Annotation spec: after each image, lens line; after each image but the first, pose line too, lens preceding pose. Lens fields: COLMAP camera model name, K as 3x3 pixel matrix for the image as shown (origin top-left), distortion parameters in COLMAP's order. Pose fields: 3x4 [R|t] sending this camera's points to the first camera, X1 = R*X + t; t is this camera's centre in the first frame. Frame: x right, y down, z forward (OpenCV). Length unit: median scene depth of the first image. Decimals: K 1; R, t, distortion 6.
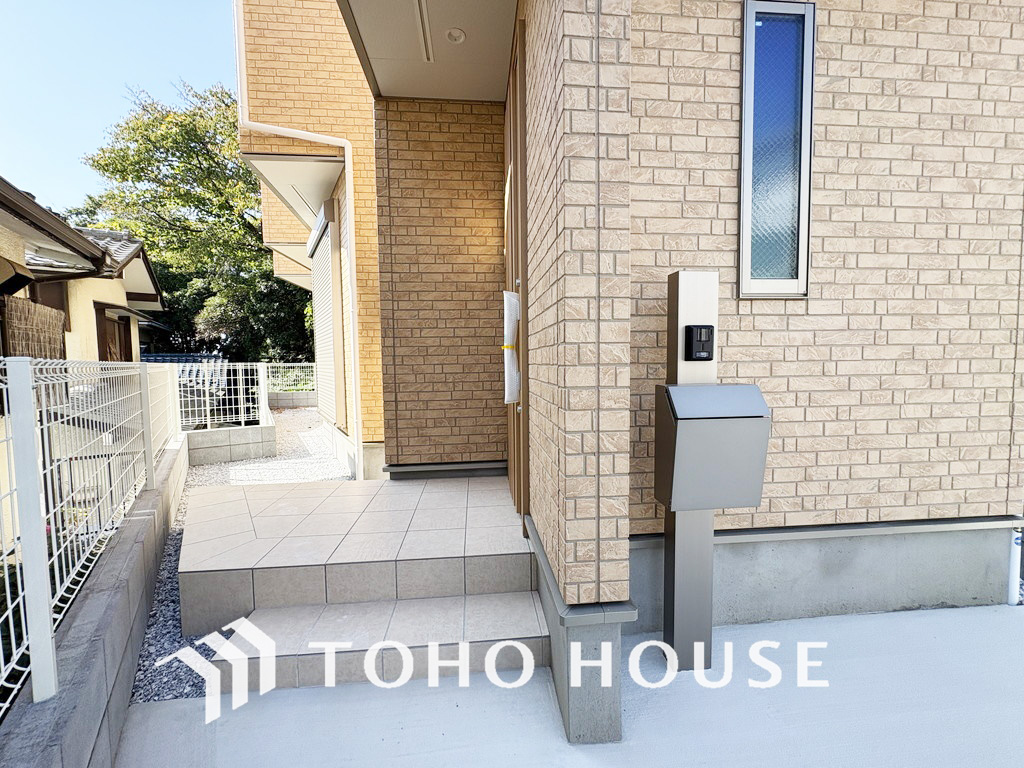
lens RADIAL K [[409.1, 0, 512.5], [0, 409.1, 386.6], [0, 0, 1]] dist [0.000459, -0.000035]
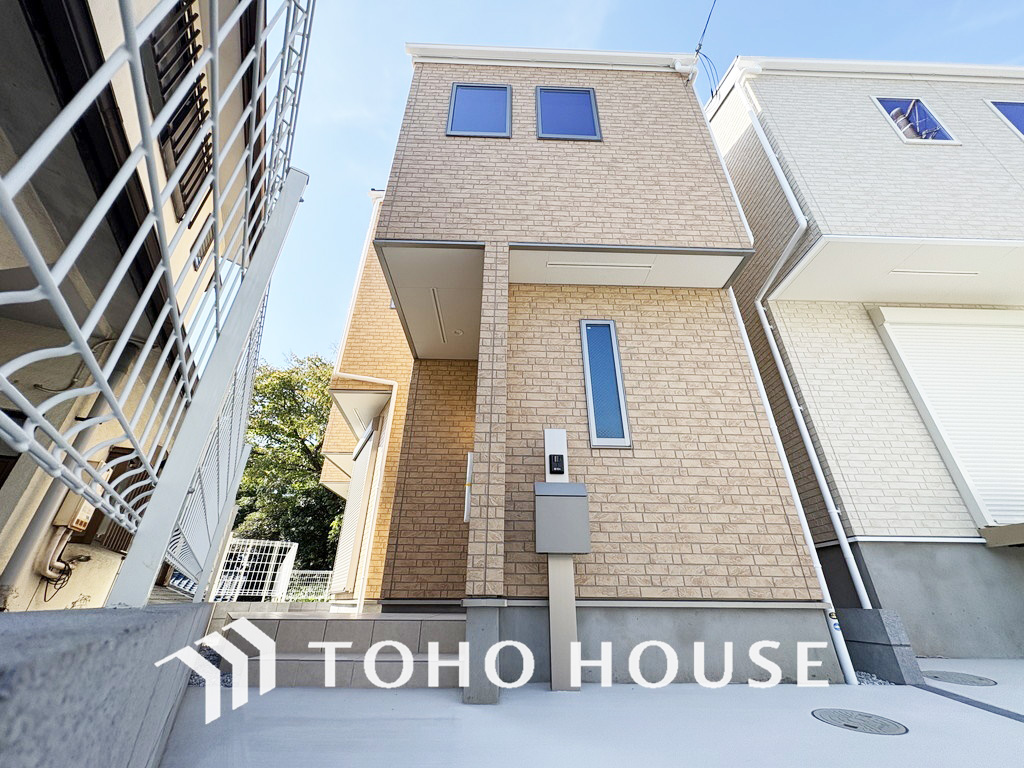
lens RADIAL K [[409.1, 0, 509.8], [0, 409.1, 385.8], [0, 0, 1]] dist [0.000459, -0.000035]
pose [[0.997385, -0.011911, -0.071278, 0.308491], [-0.026949, 0.853869, -0.519789, 0.458494], [0.067054, 0.520351, 0.851316, -0.639839]]
